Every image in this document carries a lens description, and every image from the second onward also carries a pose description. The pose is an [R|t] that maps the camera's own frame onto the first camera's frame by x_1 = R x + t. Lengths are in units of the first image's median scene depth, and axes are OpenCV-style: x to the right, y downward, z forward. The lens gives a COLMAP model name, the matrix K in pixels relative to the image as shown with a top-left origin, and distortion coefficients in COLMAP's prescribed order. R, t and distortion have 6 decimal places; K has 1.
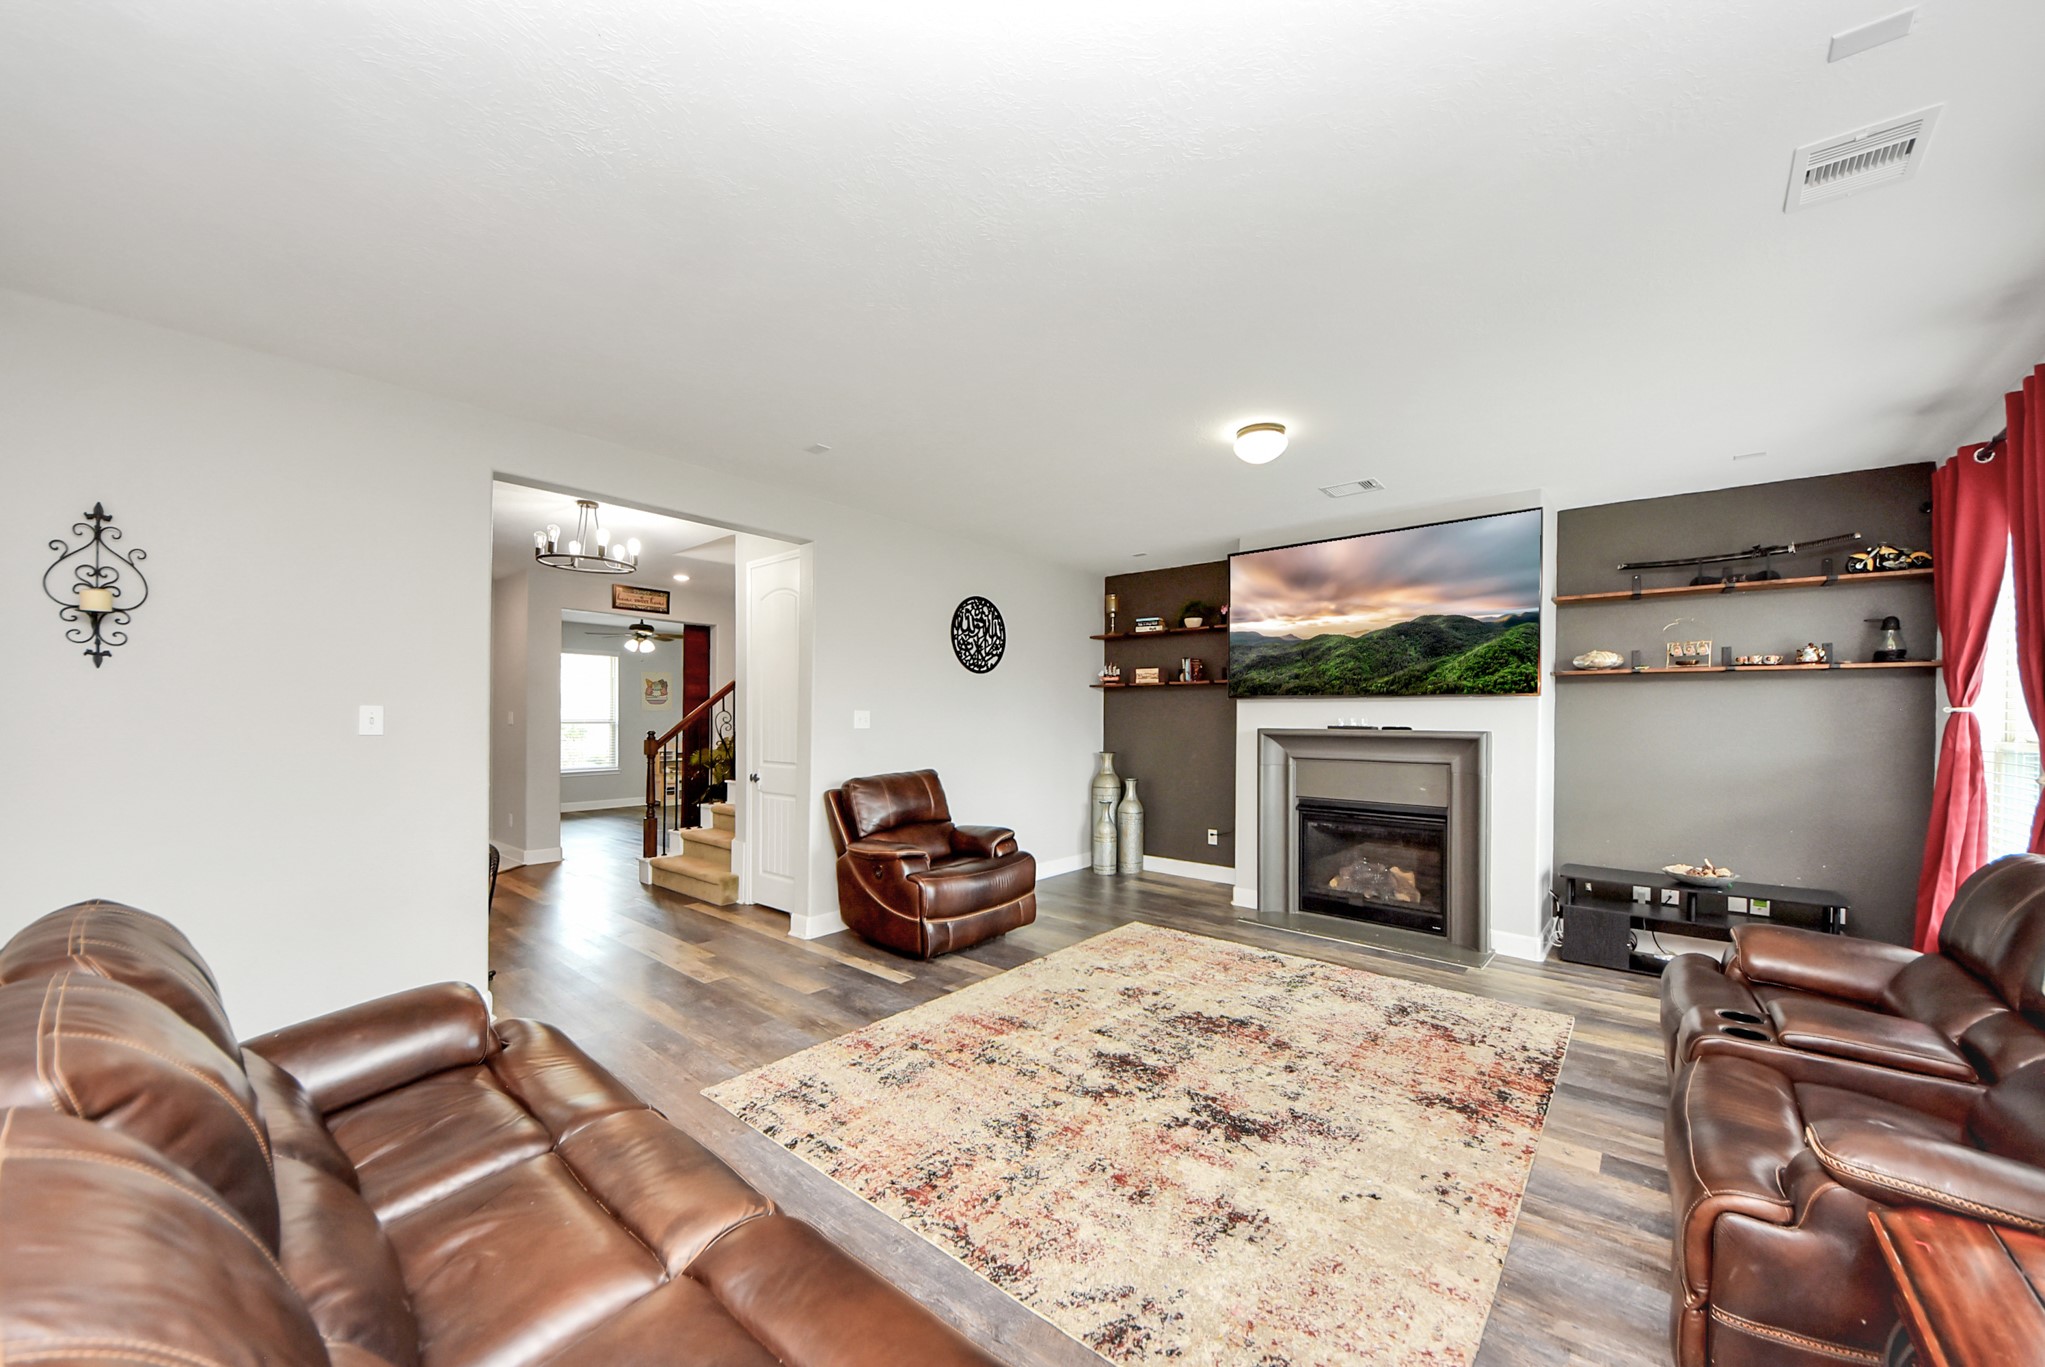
lens RADIAL K [[736.4, 0, 1038.9], [0, 736.4, 713.6], [0, 0, 1]] dist [0.036103, -0.000108]
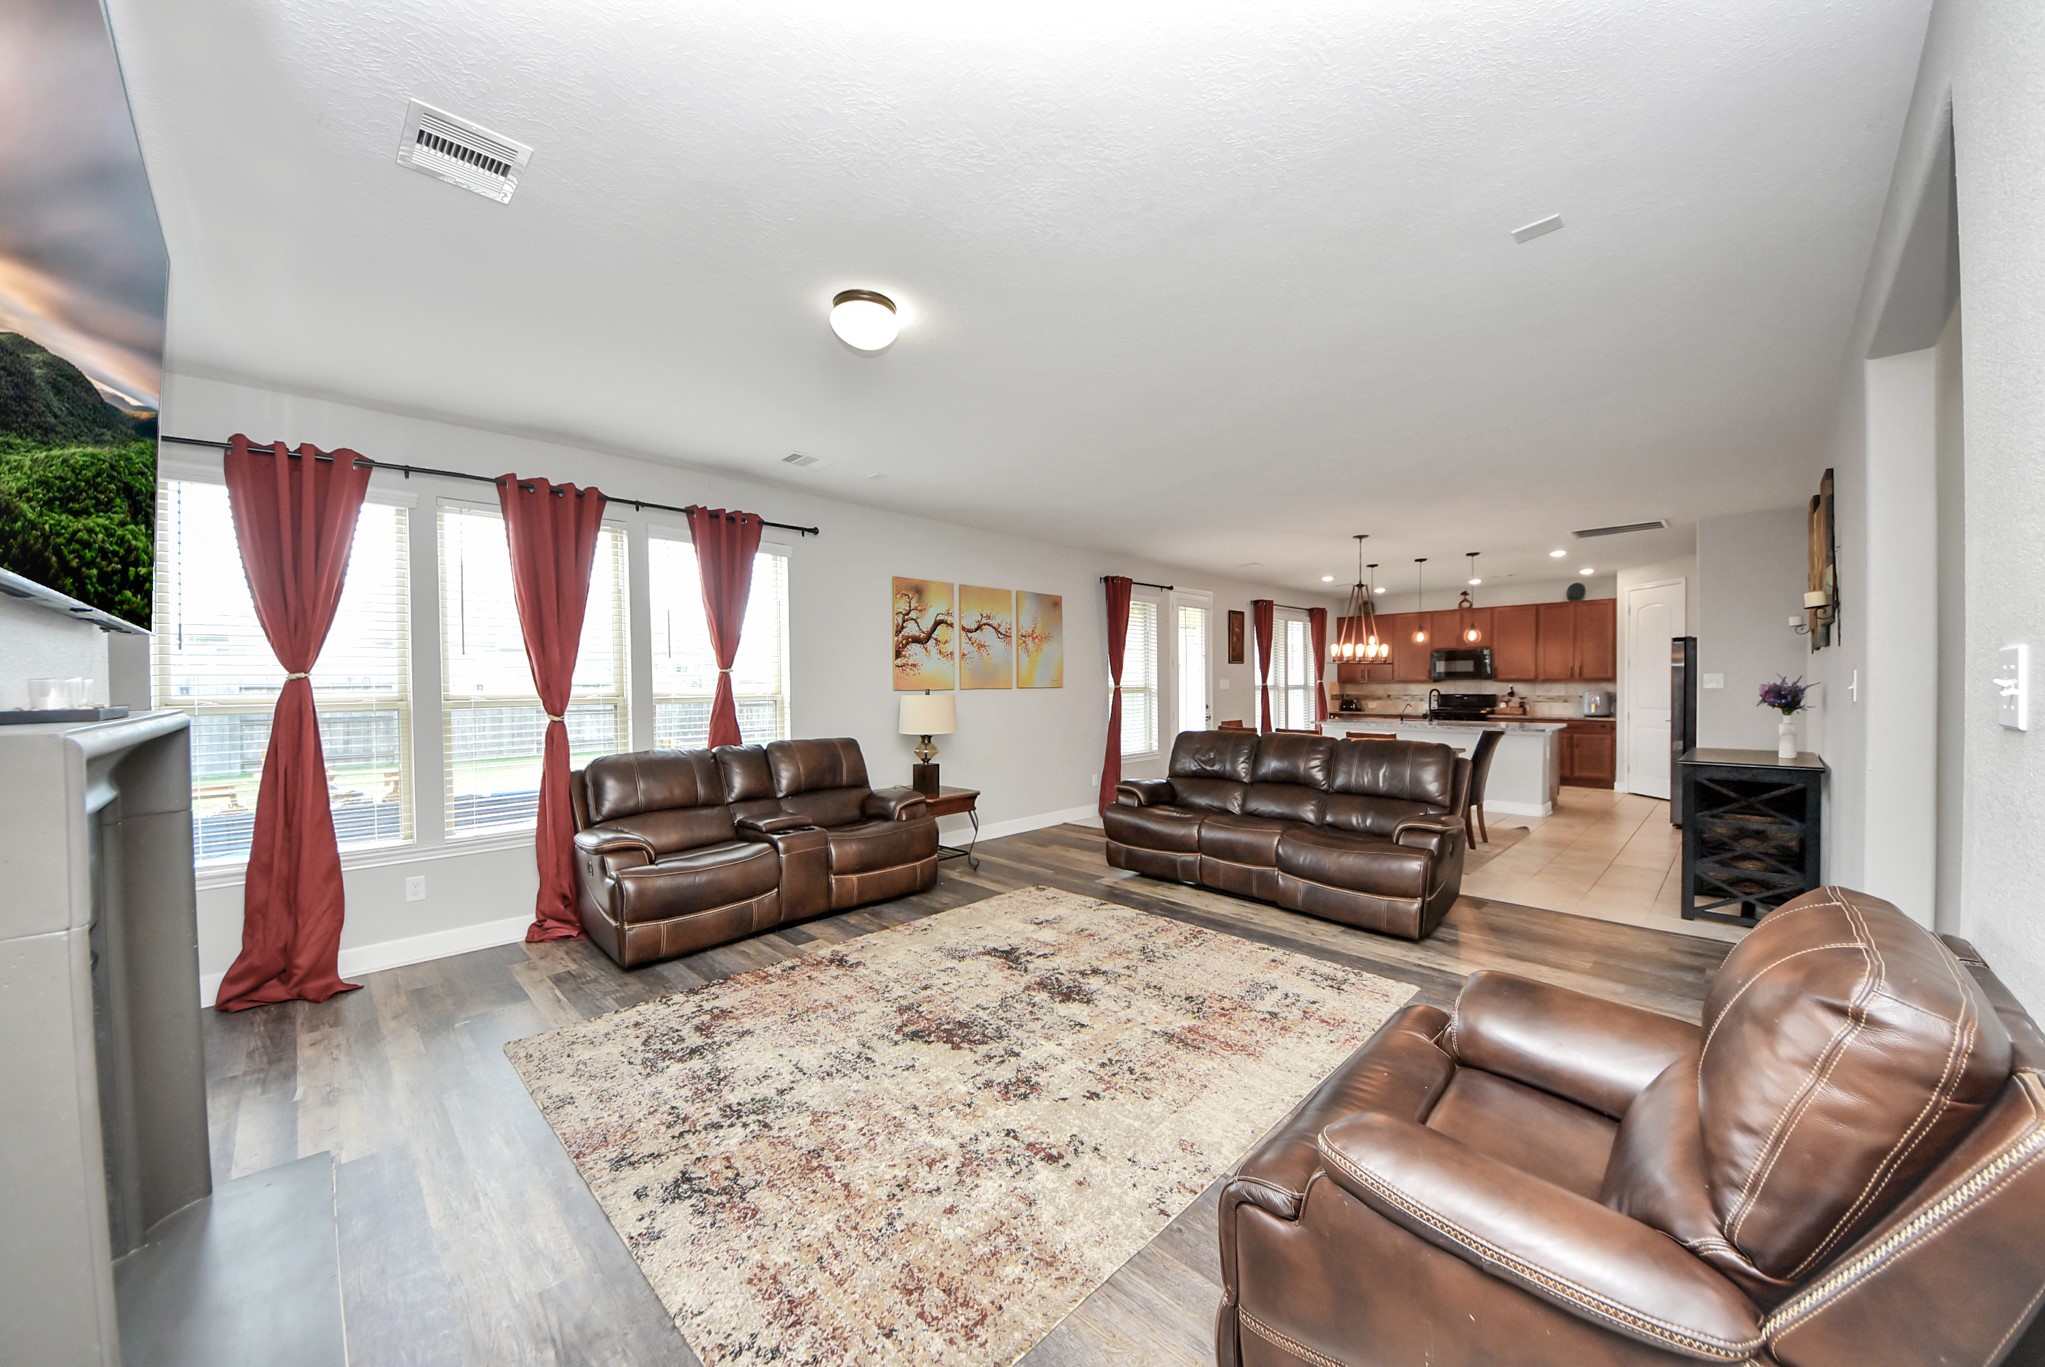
lens RADIAL K [[721.1, 0, 1068.0], [0, 721.1, 686.7], [0, 0, 1]] dist [0.044171, -0.000081]
pose [[-0.999084, -0.001886, 0.042753, 0.050945], [-0.001841, 0.999998, 0.001084, 0.007035], [-0.042755, 0.001004, -0.999085, 1.561680]]
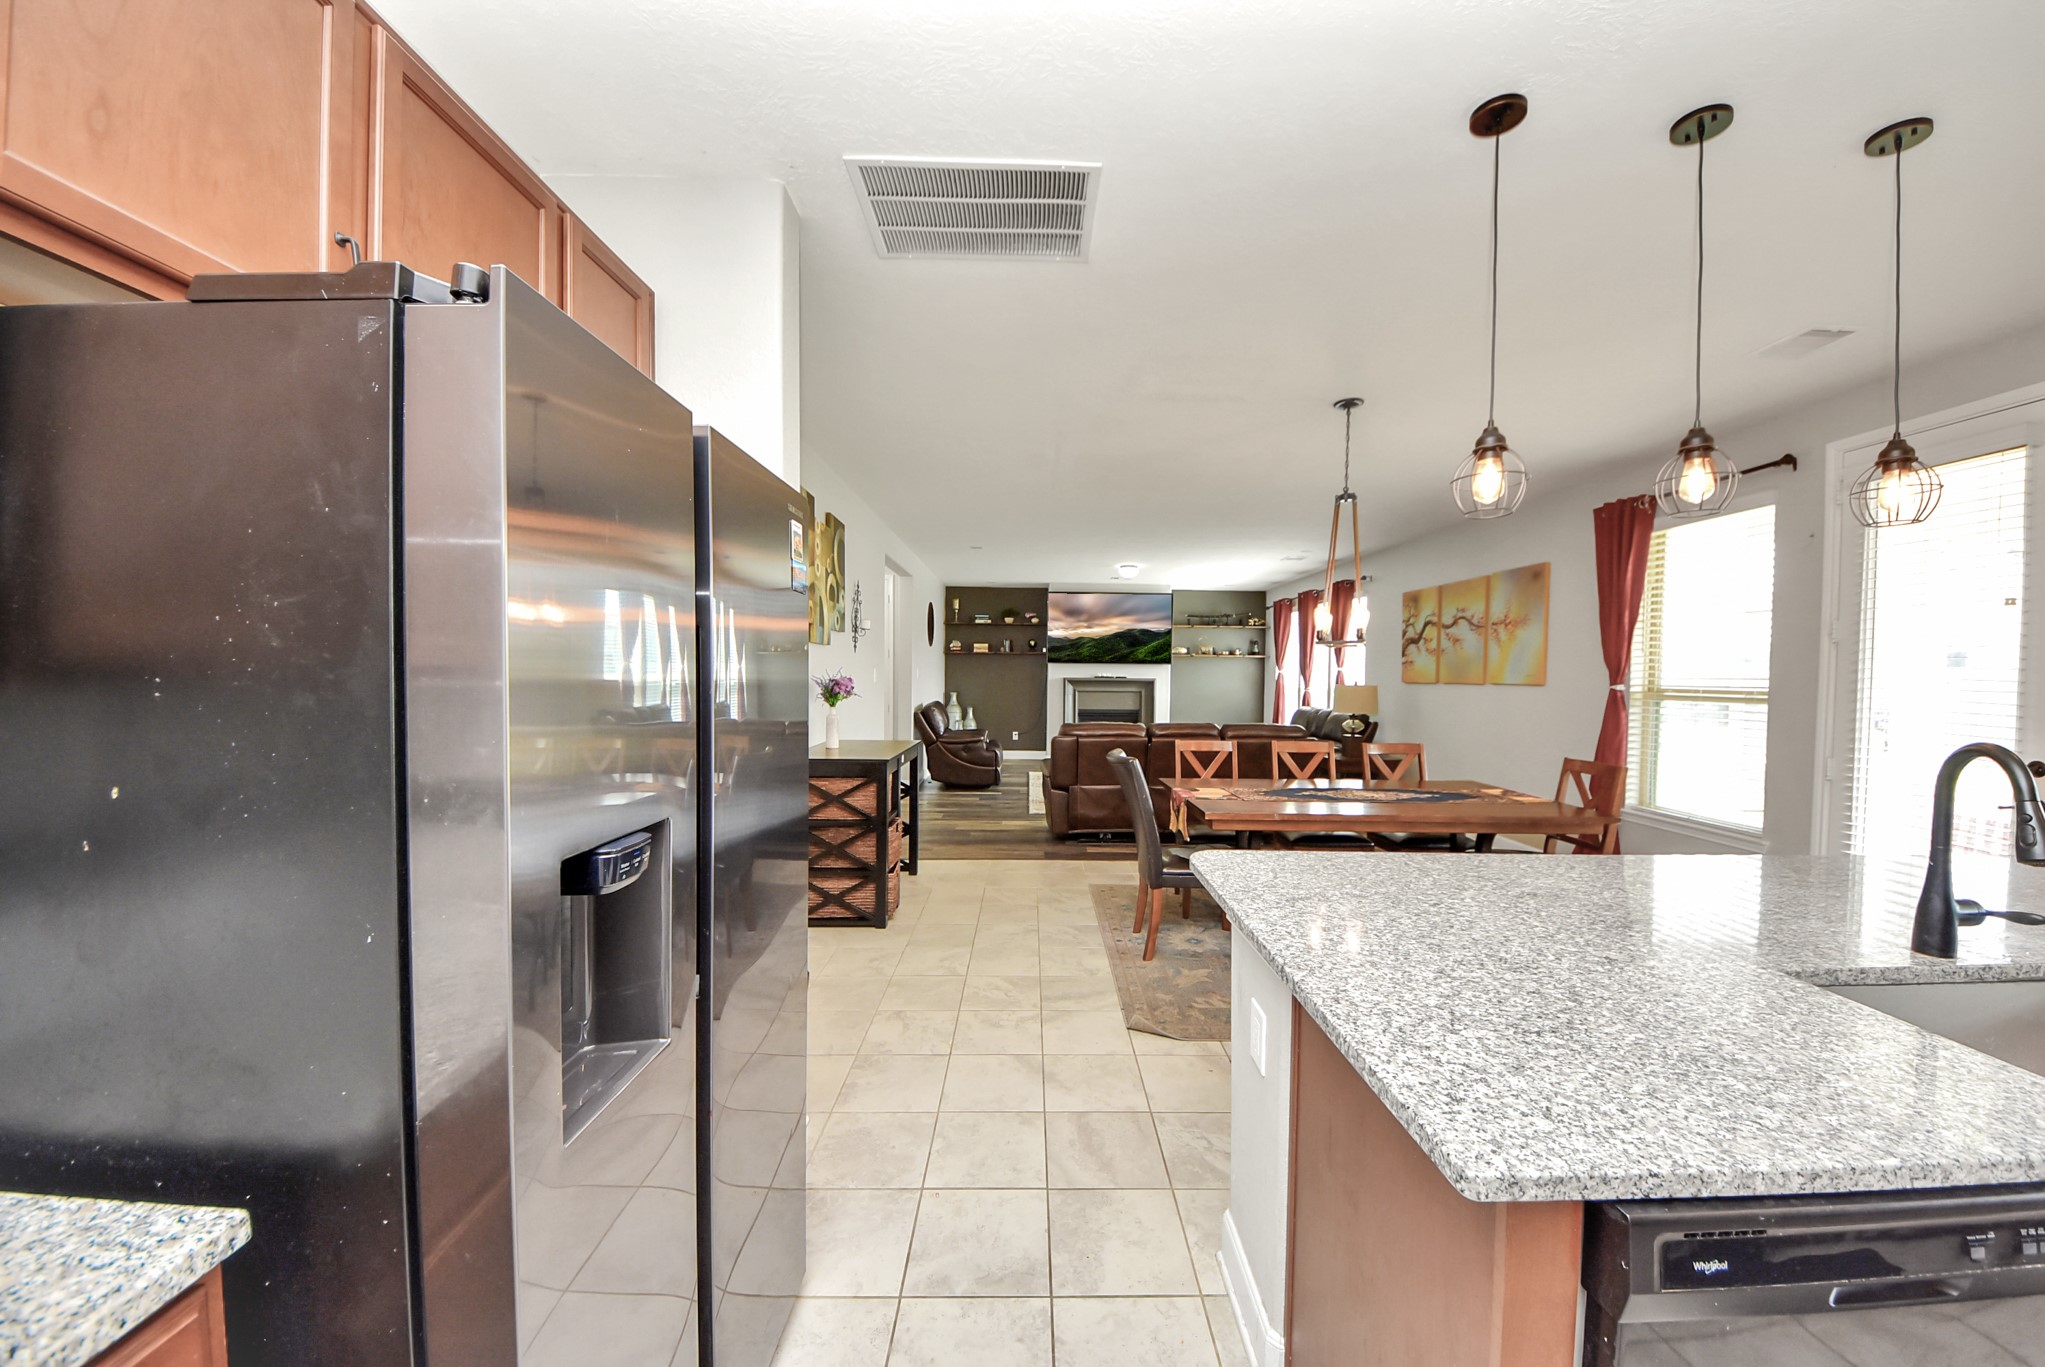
lens RADIAL K [[736.6, 0, 1027.1], [0, 736.6, 691.6], [0, 0, 1]] dist [0.056870, -0.032522]
pose [[0.765202, -0.015698, 0.643599, -1.490668], [-0.009567, 0.999315, 0.035748, -0.017996], [-0.643719, -0.033511, 0.764528, -0.694810]]
